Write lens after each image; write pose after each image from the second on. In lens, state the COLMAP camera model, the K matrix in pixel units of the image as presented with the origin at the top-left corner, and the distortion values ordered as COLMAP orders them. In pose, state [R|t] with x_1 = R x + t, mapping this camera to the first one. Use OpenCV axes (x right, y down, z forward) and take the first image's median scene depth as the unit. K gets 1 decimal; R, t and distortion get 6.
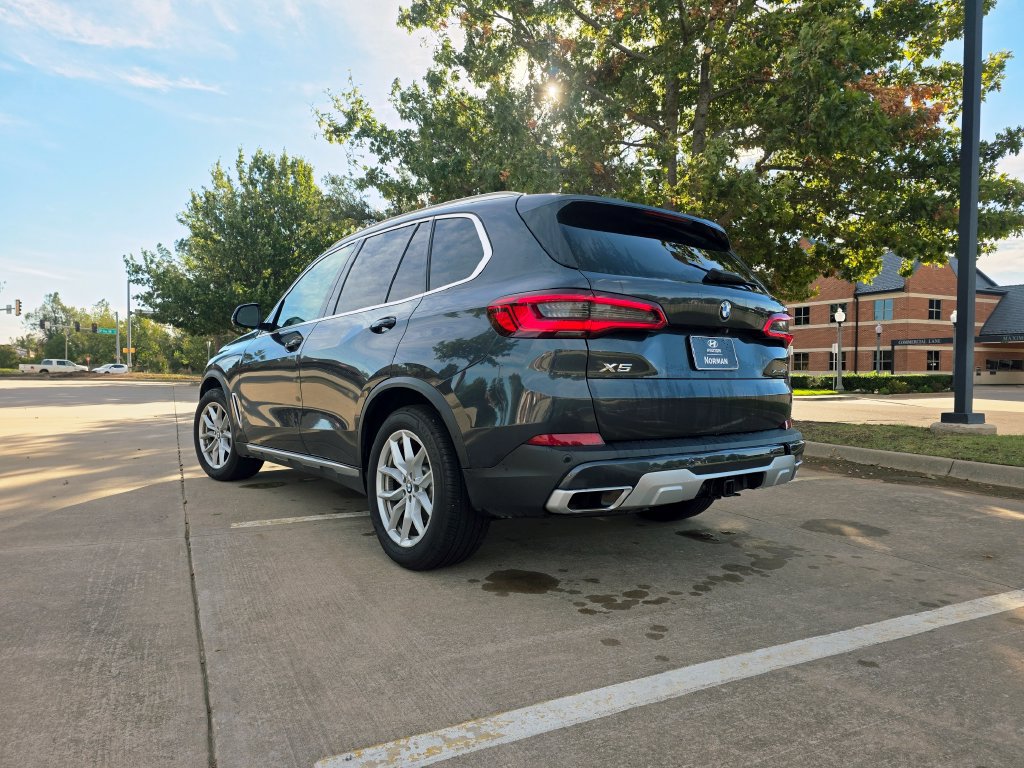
lens RADIAL K [[677.7, 0, 507.0], [0, 677.7, 370.6], [0, 0, 1]] dist [0.054956, -0.043558]
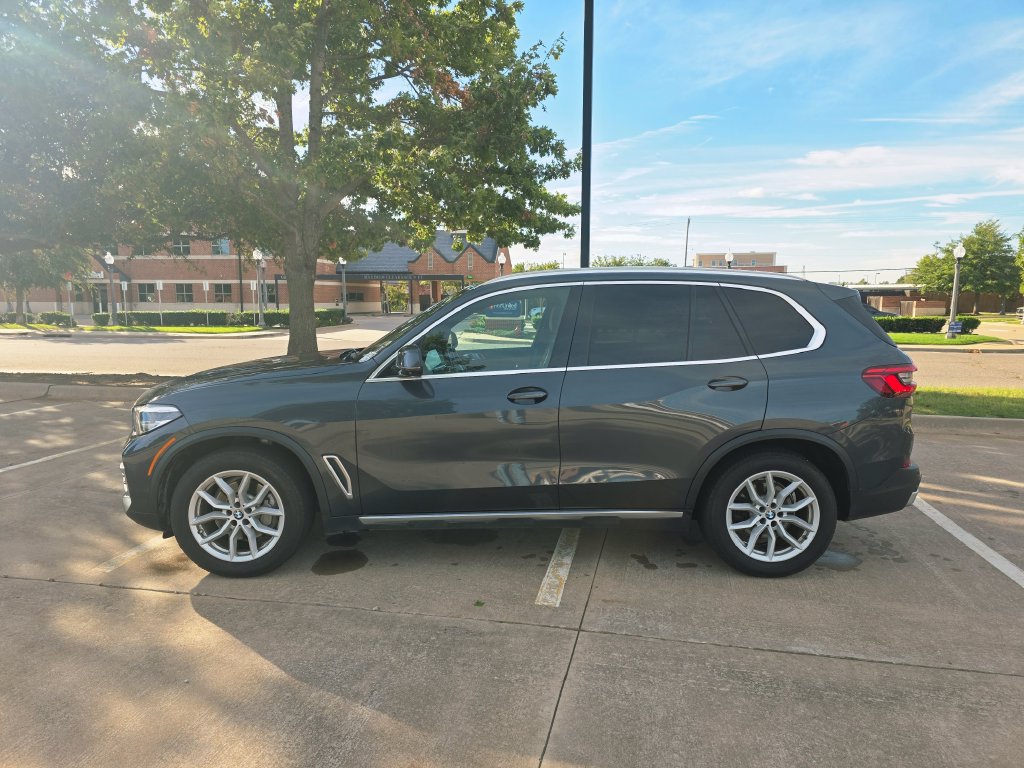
lens RADIAL K [[681.4, 0, 513.7], [0, 681.4, 371.3], [0, 0, 1]] dist [0.056035, -0.044836]
pose [[0.609702, -0.090787, 0.787414, -1.488540], [0.003322, 0.993703, 0.112000, -0.247855], [-0.792624, -0.065671, 0.606164, 0.664851]]
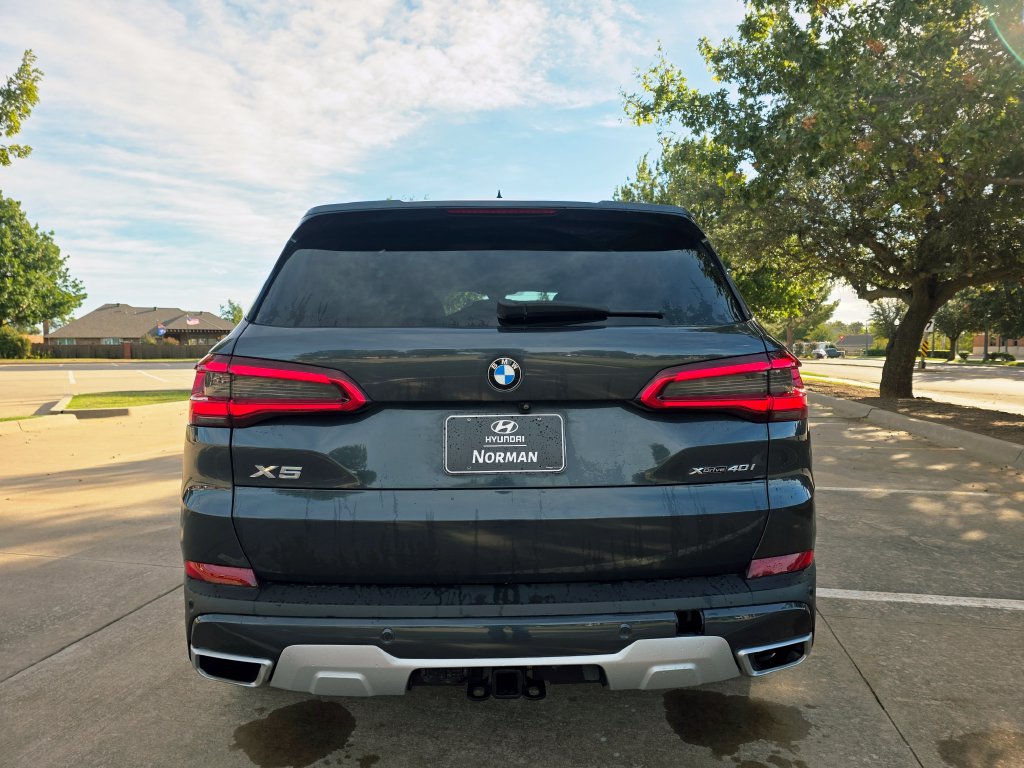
lens RADIAL K [[677.8, 0, 522.0], [0, 677.8, 385.2], [0, 0, 1]] dist [0.055741, -0.048035]
pose [[0.805742, 0.016832, -0.592028, 0.659331], [0.013459, 0.998818, 0.046715, -0.102478], [0.592114, -0.045608, 0.804563, 0.548534]]
